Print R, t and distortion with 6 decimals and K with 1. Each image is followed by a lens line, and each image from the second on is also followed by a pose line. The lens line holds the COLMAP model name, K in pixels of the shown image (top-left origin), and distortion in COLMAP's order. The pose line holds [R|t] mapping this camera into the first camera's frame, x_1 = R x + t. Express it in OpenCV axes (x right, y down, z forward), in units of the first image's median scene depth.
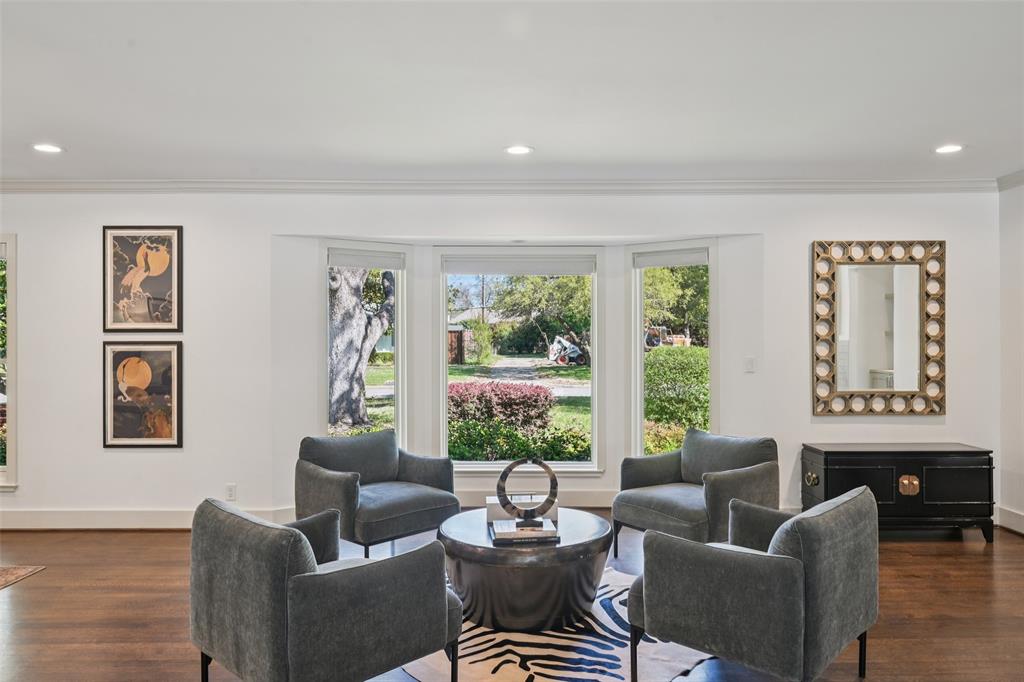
lens RADIAL K [[711.1, 0, 522.5], [0, 711.1, 342.4], [0, 0, 1]] dist [-0.002938, -0.000023]
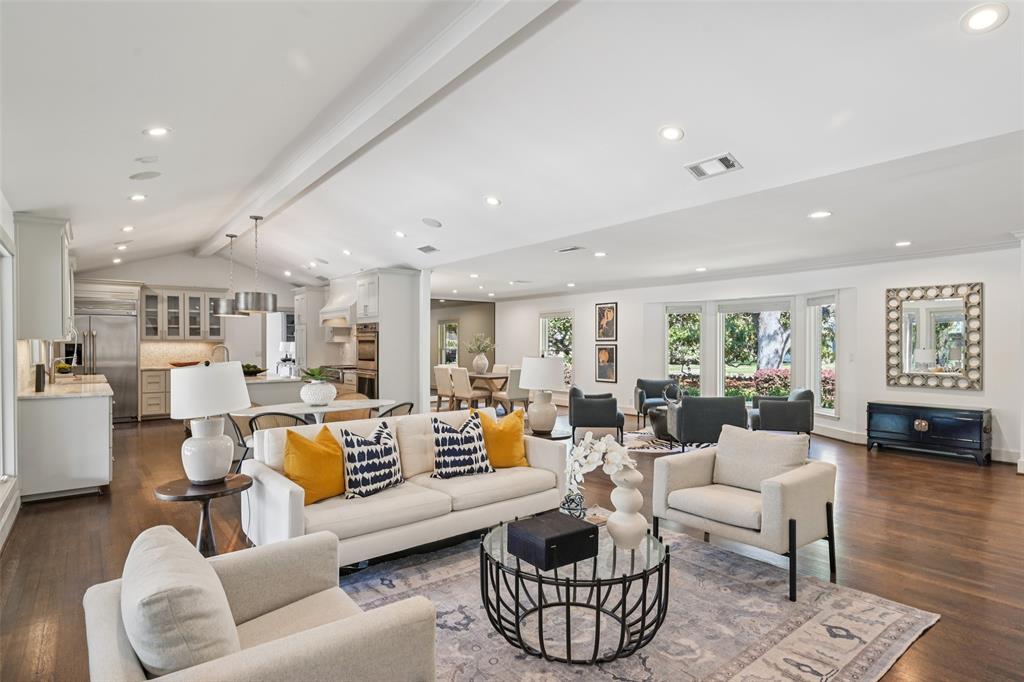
lens RADIAL K [[519.0, 0, 514.4], [0, 519.0, 342.7], [0, 0, 1]] dist [-0.005999, -0.000928]
pose [[0.619542, -0.001135, -0.784963, 0.847993], [-0.000340, 0.999998, -0.001714, -0.004082], [0.784964, 0.001329, 0.619540, -0.552602]]
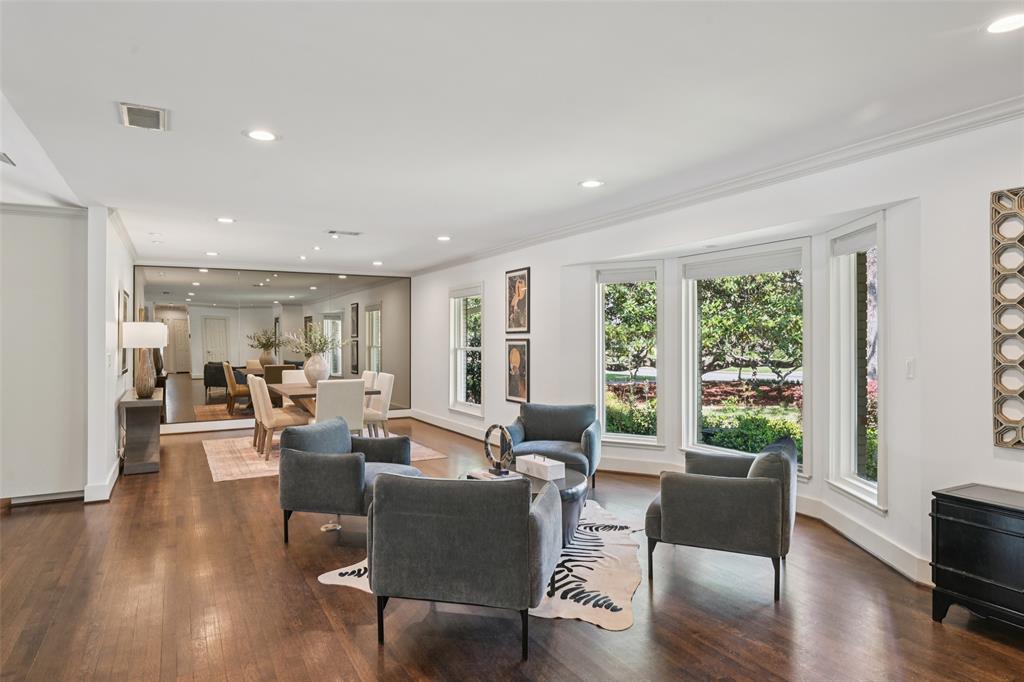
lens RADIAL K [[605.1, 0, 510.5], [0, 605.1, 336.7], [0, 0, 1]] dist [0.006825, 0.001692]
pose [[0.483977, -0.003368, -0.875074, 0.693641], [0.002036, 0.999994, -0.002723, -0.002435], [0.875079, -0.000464, 0.483981, 0.301349]]
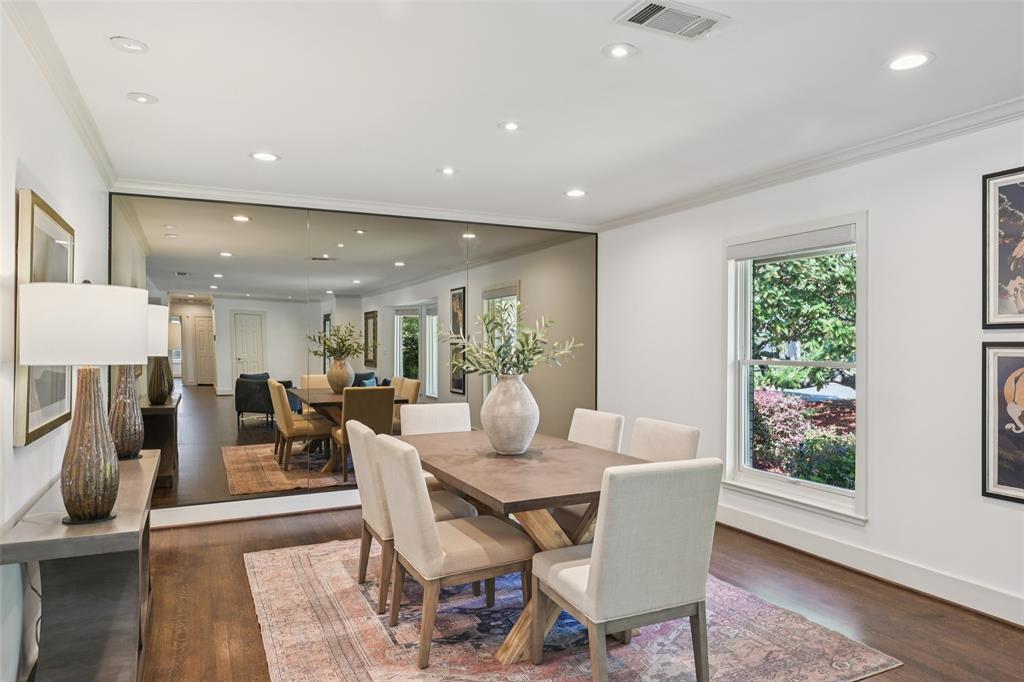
lens RADIAL K [[652.0, 0, 515.0], [0, 652.0, 344.3], [0, 0, 1]] dist [-0.000986, 0.000738]
pose [[0.437252, 0.002255, -0.899336, -0.217857], [-0.002544, 0.999996, 0.001271, 0.001010], [0.899336, 0.001733, 0.437256, 0.311956]]
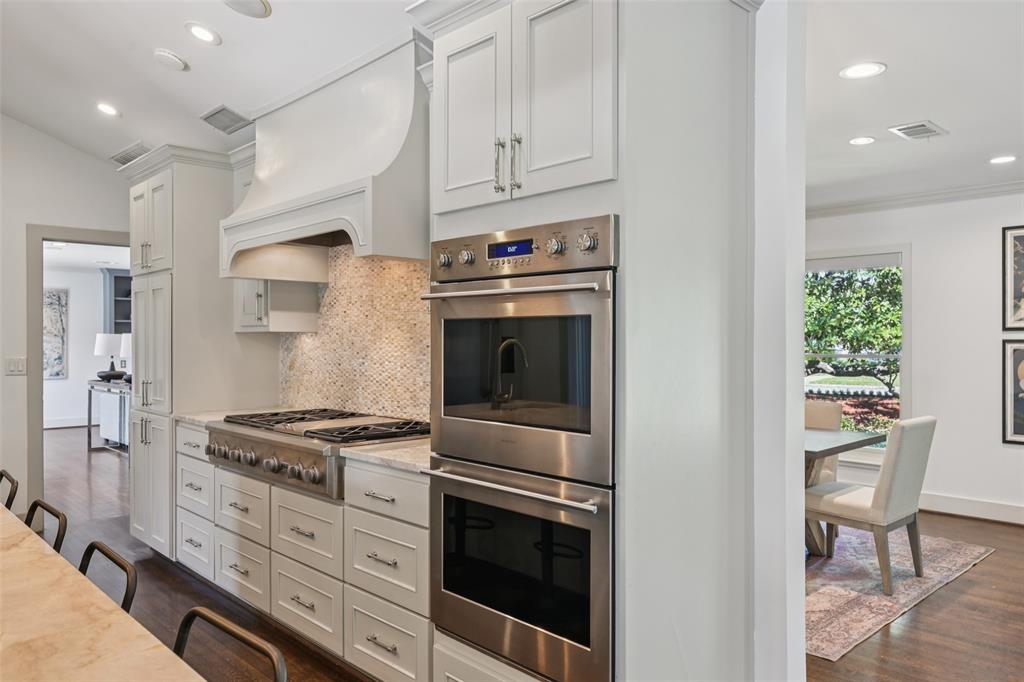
lens RADIAL K [[727.0, 0, 513.5], [0, 727.0, 340.1], [0, 0, 1]] dist [-0.005687, -0.000511]
pose [[0.682017, 0.001070, -0.731336, -0.305323], [-0.001275, 0.999999, 0.000274, -0.000056], [0.731336, 0.000746, 0.682017, -0.234807]]
